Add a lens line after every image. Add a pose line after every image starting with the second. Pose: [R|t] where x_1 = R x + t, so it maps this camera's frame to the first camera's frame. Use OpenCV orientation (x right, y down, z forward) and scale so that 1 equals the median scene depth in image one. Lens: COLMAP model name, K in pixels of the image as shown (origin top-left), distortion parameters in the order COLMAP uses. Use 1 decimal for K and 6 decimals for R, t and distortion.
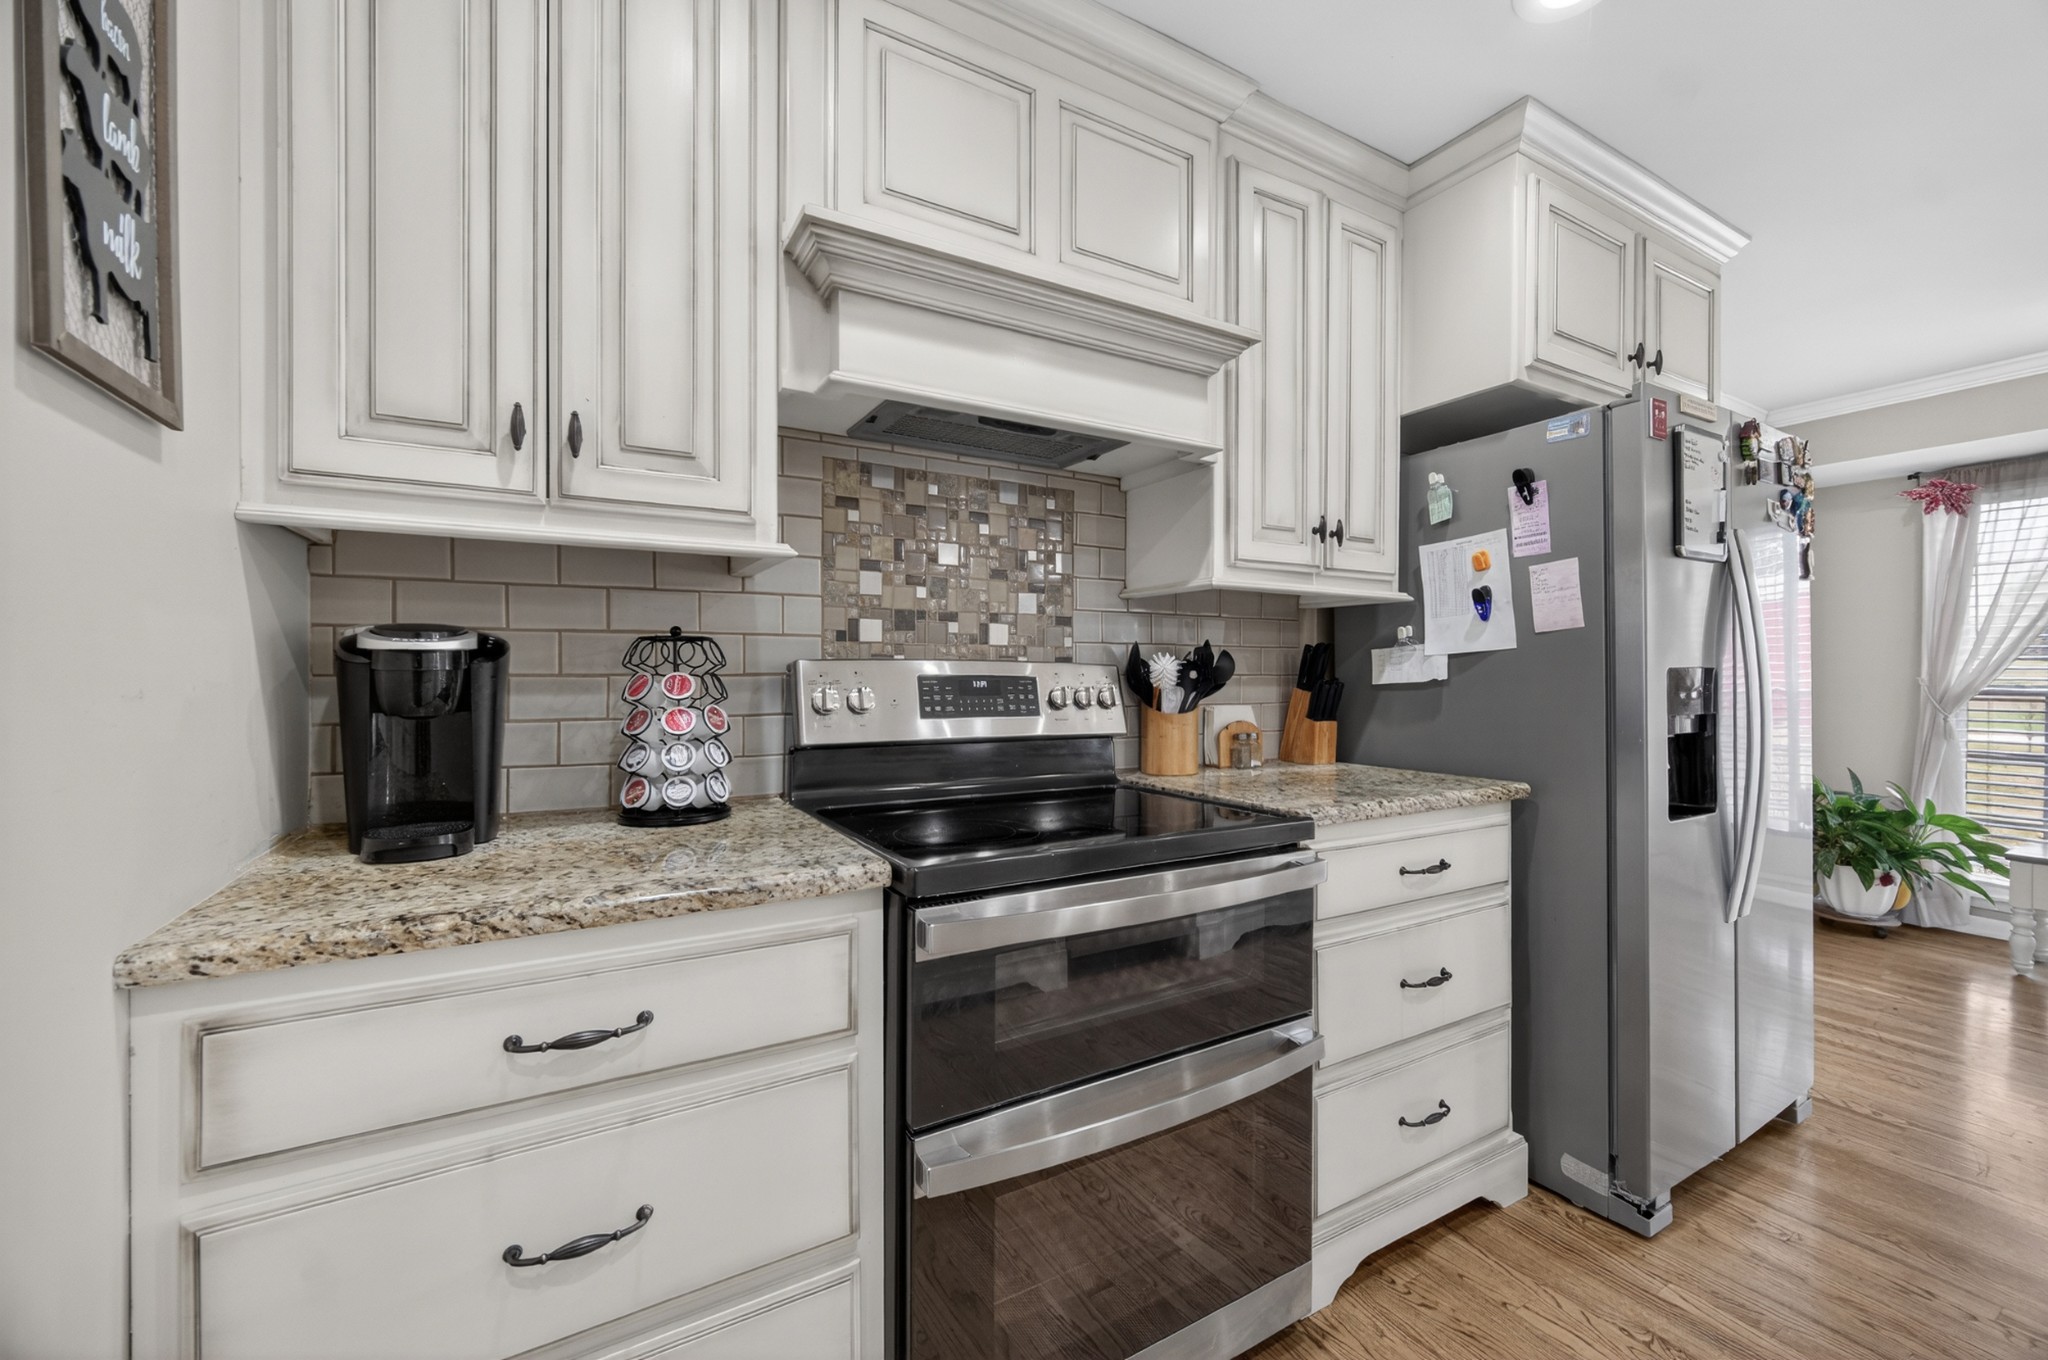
lens RADIAL K [[824.7, 0, 1056.2], [0, 824.7, 676.9], [0, 0, 1]] dist [0.000264, 0.000155]
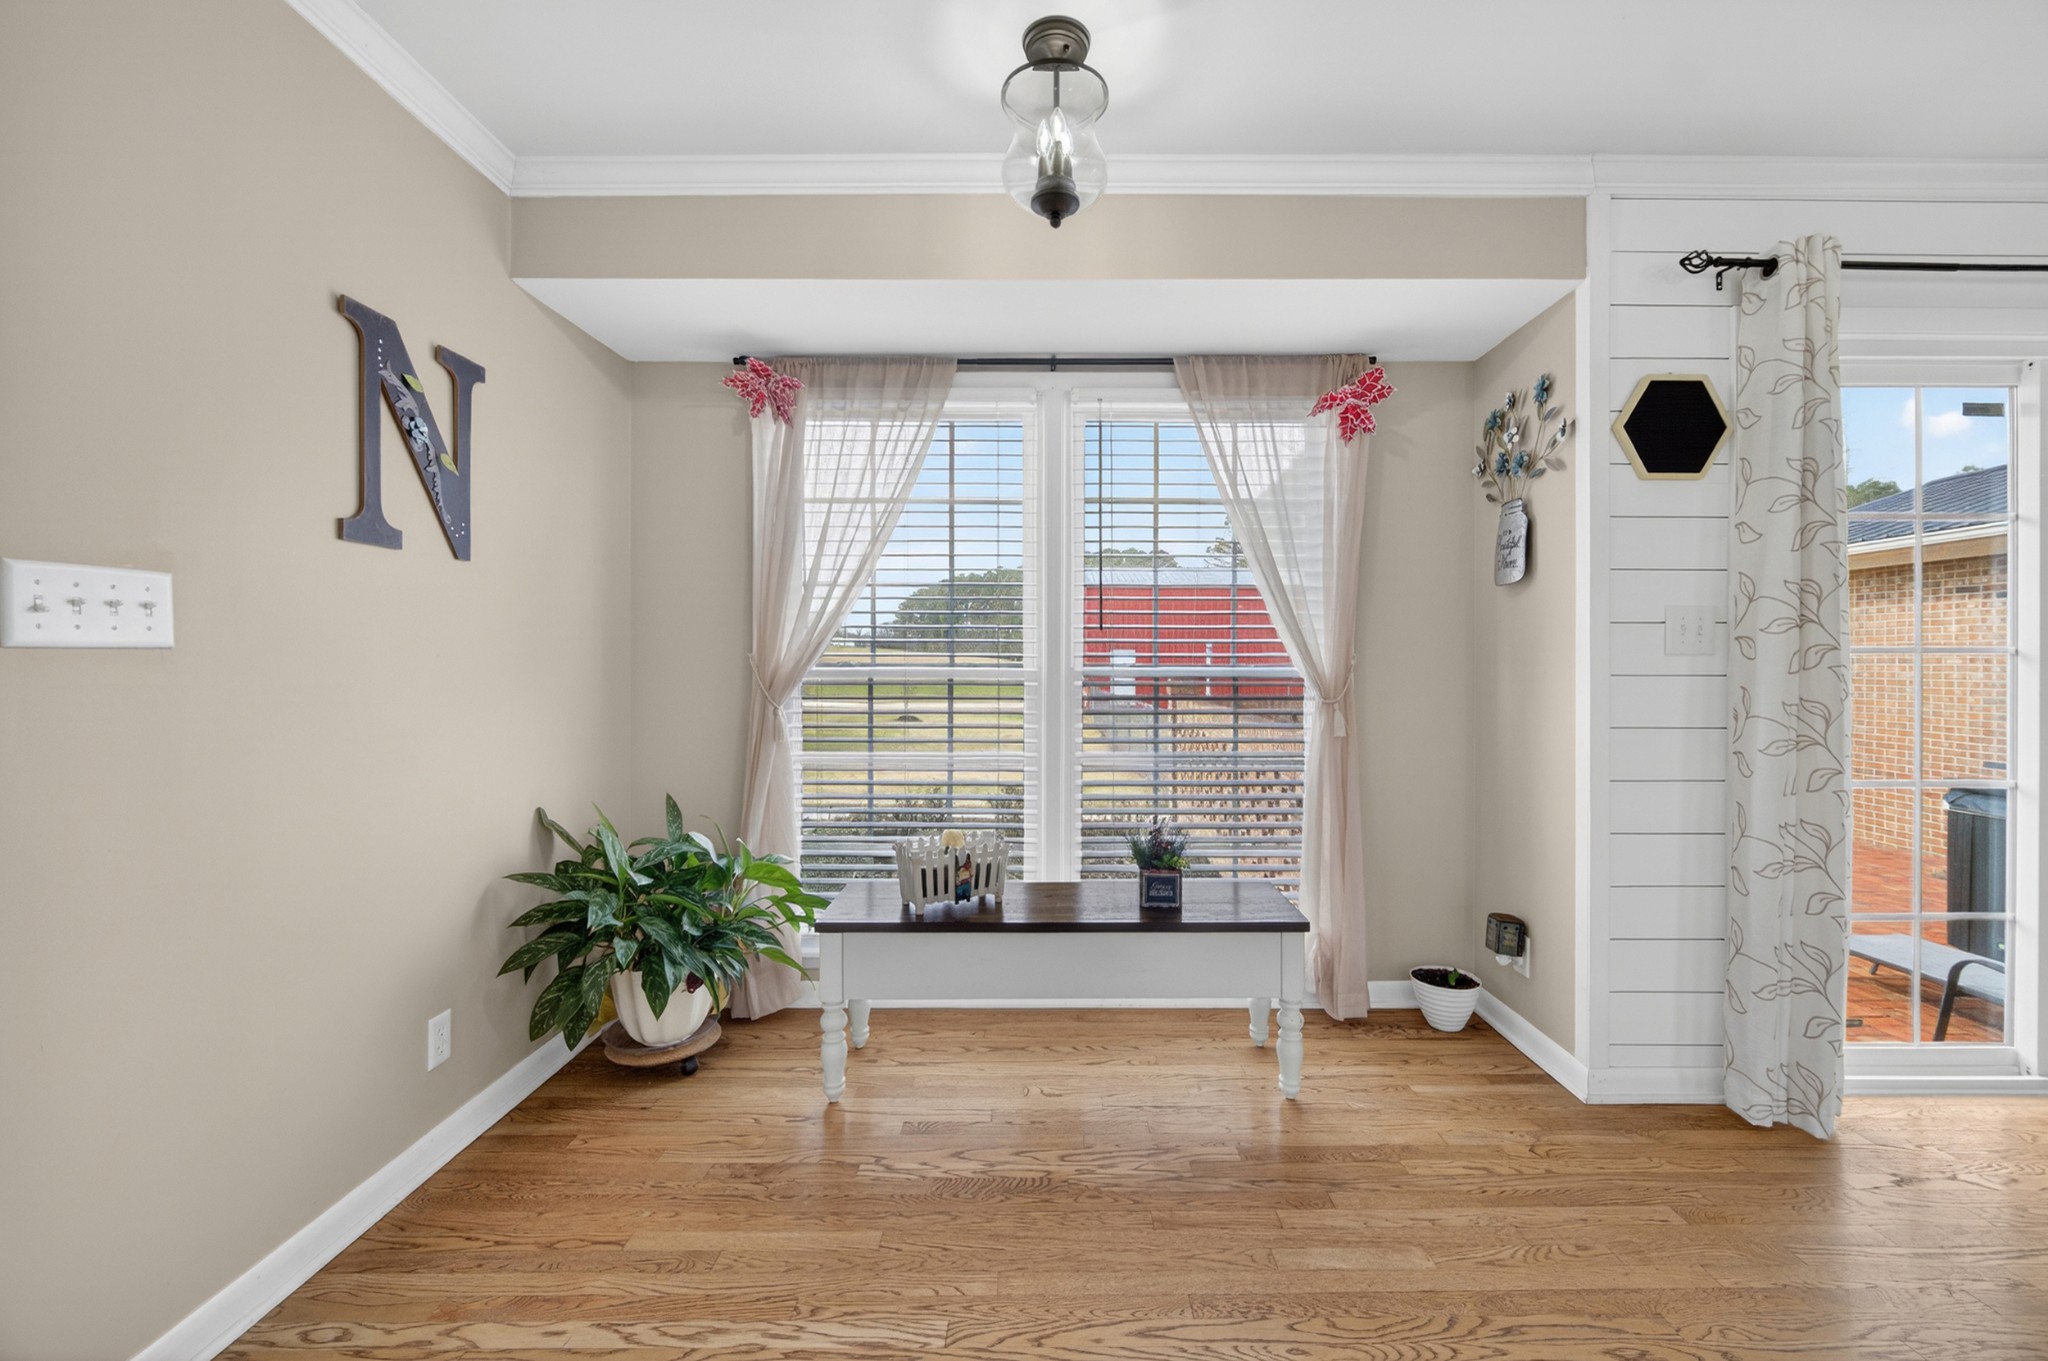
lens RADIAL K [[849.9, 0, 1029.4], [0, 849.9, 657.6], [0, 0, 1]] dist [-0.001674, 0.000042]
pose [[0.525717, -0.002564, 0.850656, 0.600849], [0.009569, 0.999950, -0.002900, 0.009284], [-0.850606, 0.009664, 0.525715, 0.453229]]
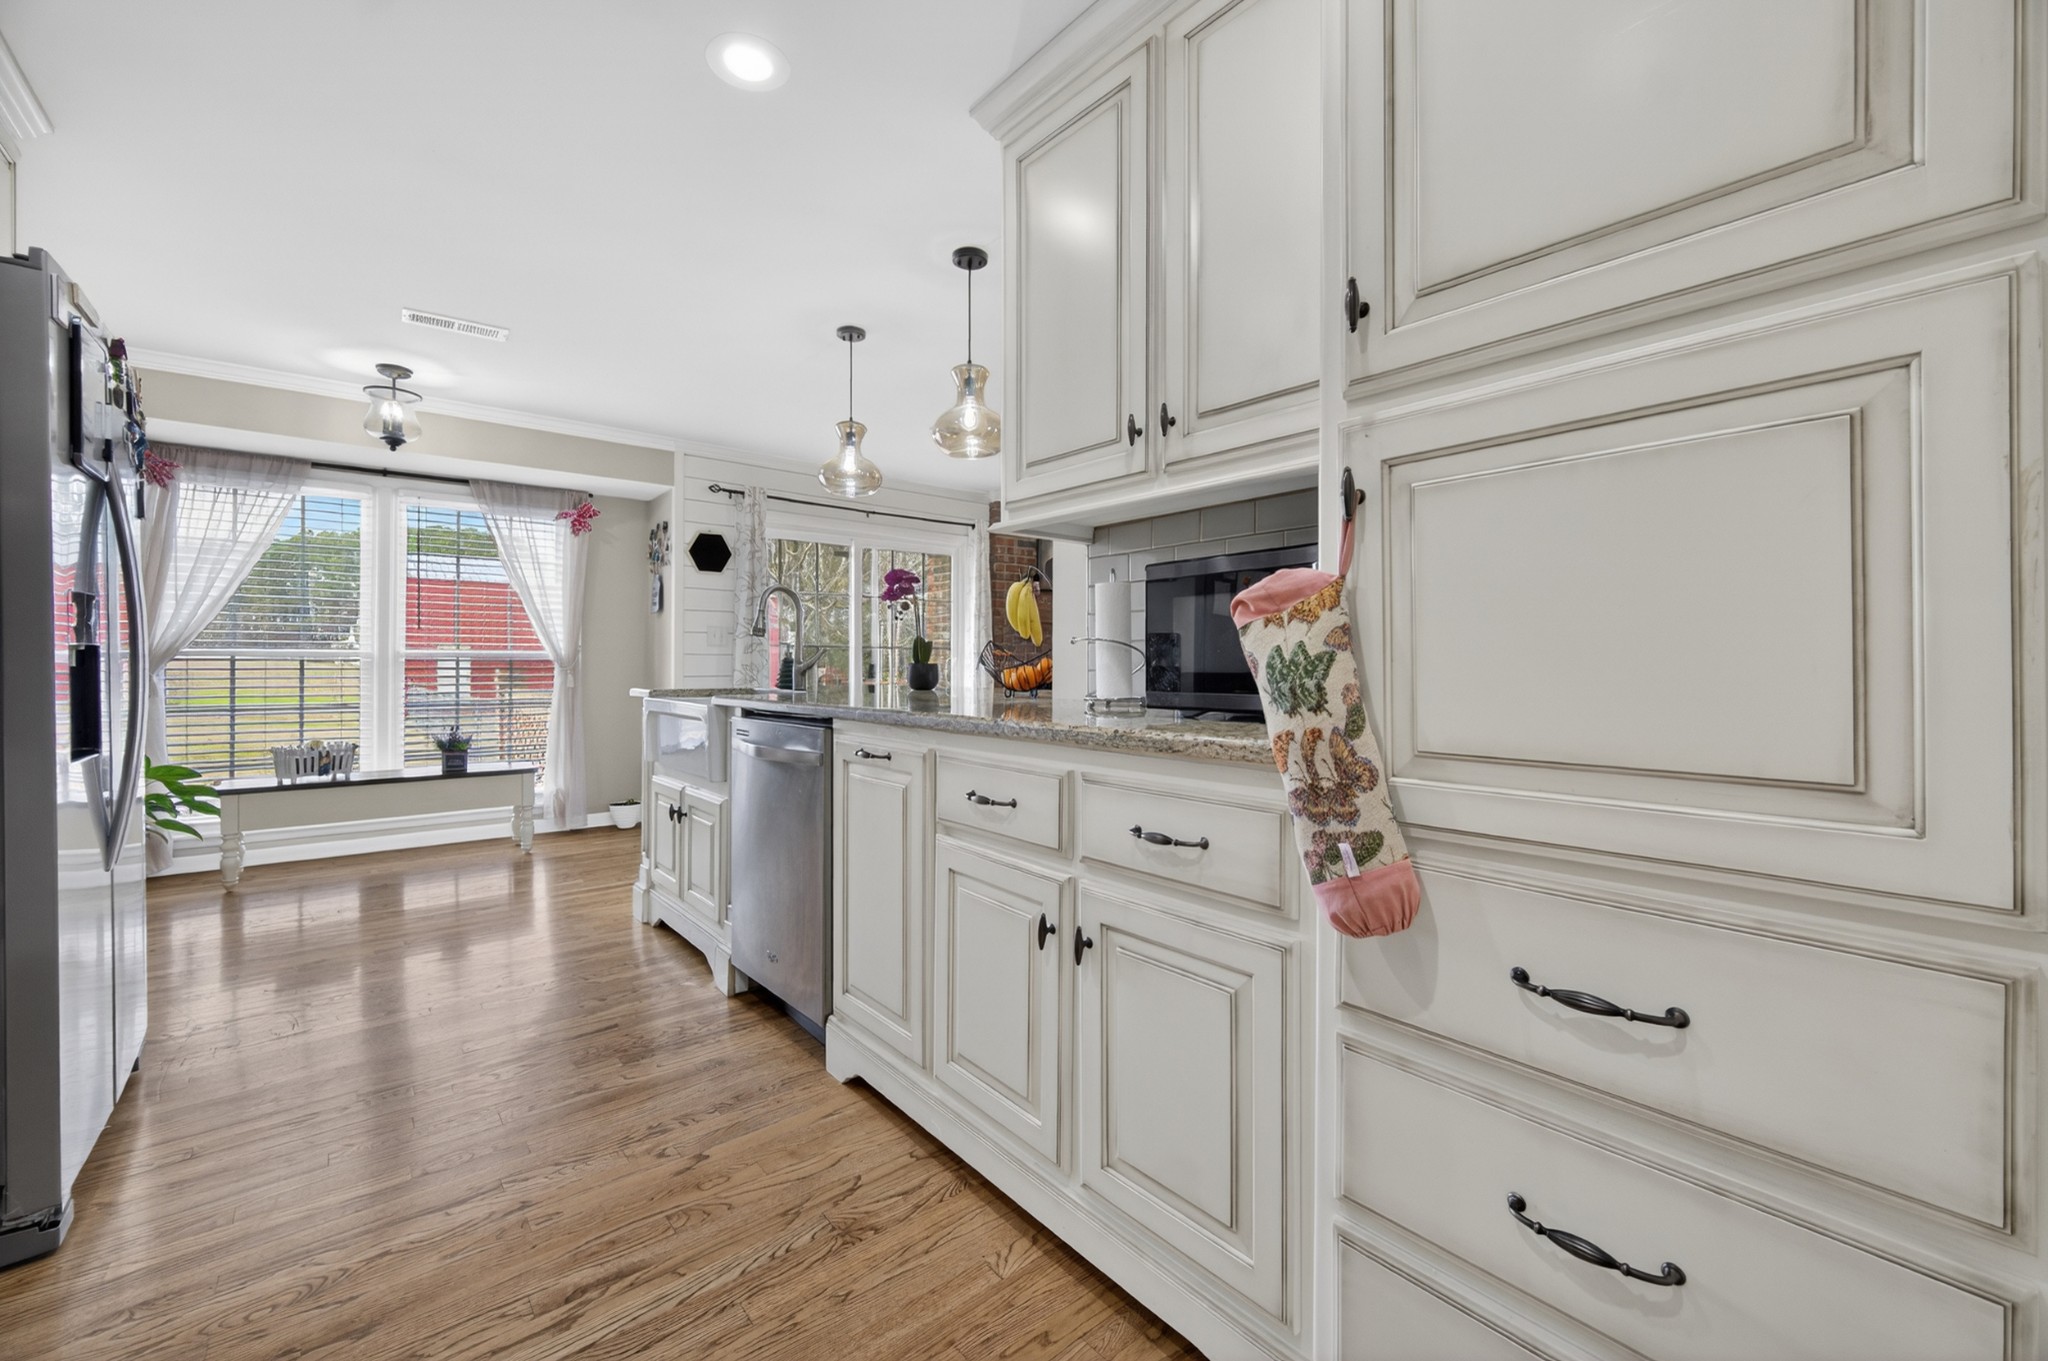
lens RADIAL K [[820.3, 0, 1017.3], [0, 820.3, 661.2], [0, 0, 1]] dist [0.000608, -0.000159]
pose [[-0.149573, -0.004838, 0.988739, -0.133439], [0.004493, 0.999974, 0.005573, 0.030069], [-0.988741, 0.005276, -0.149547, 0.061831]]
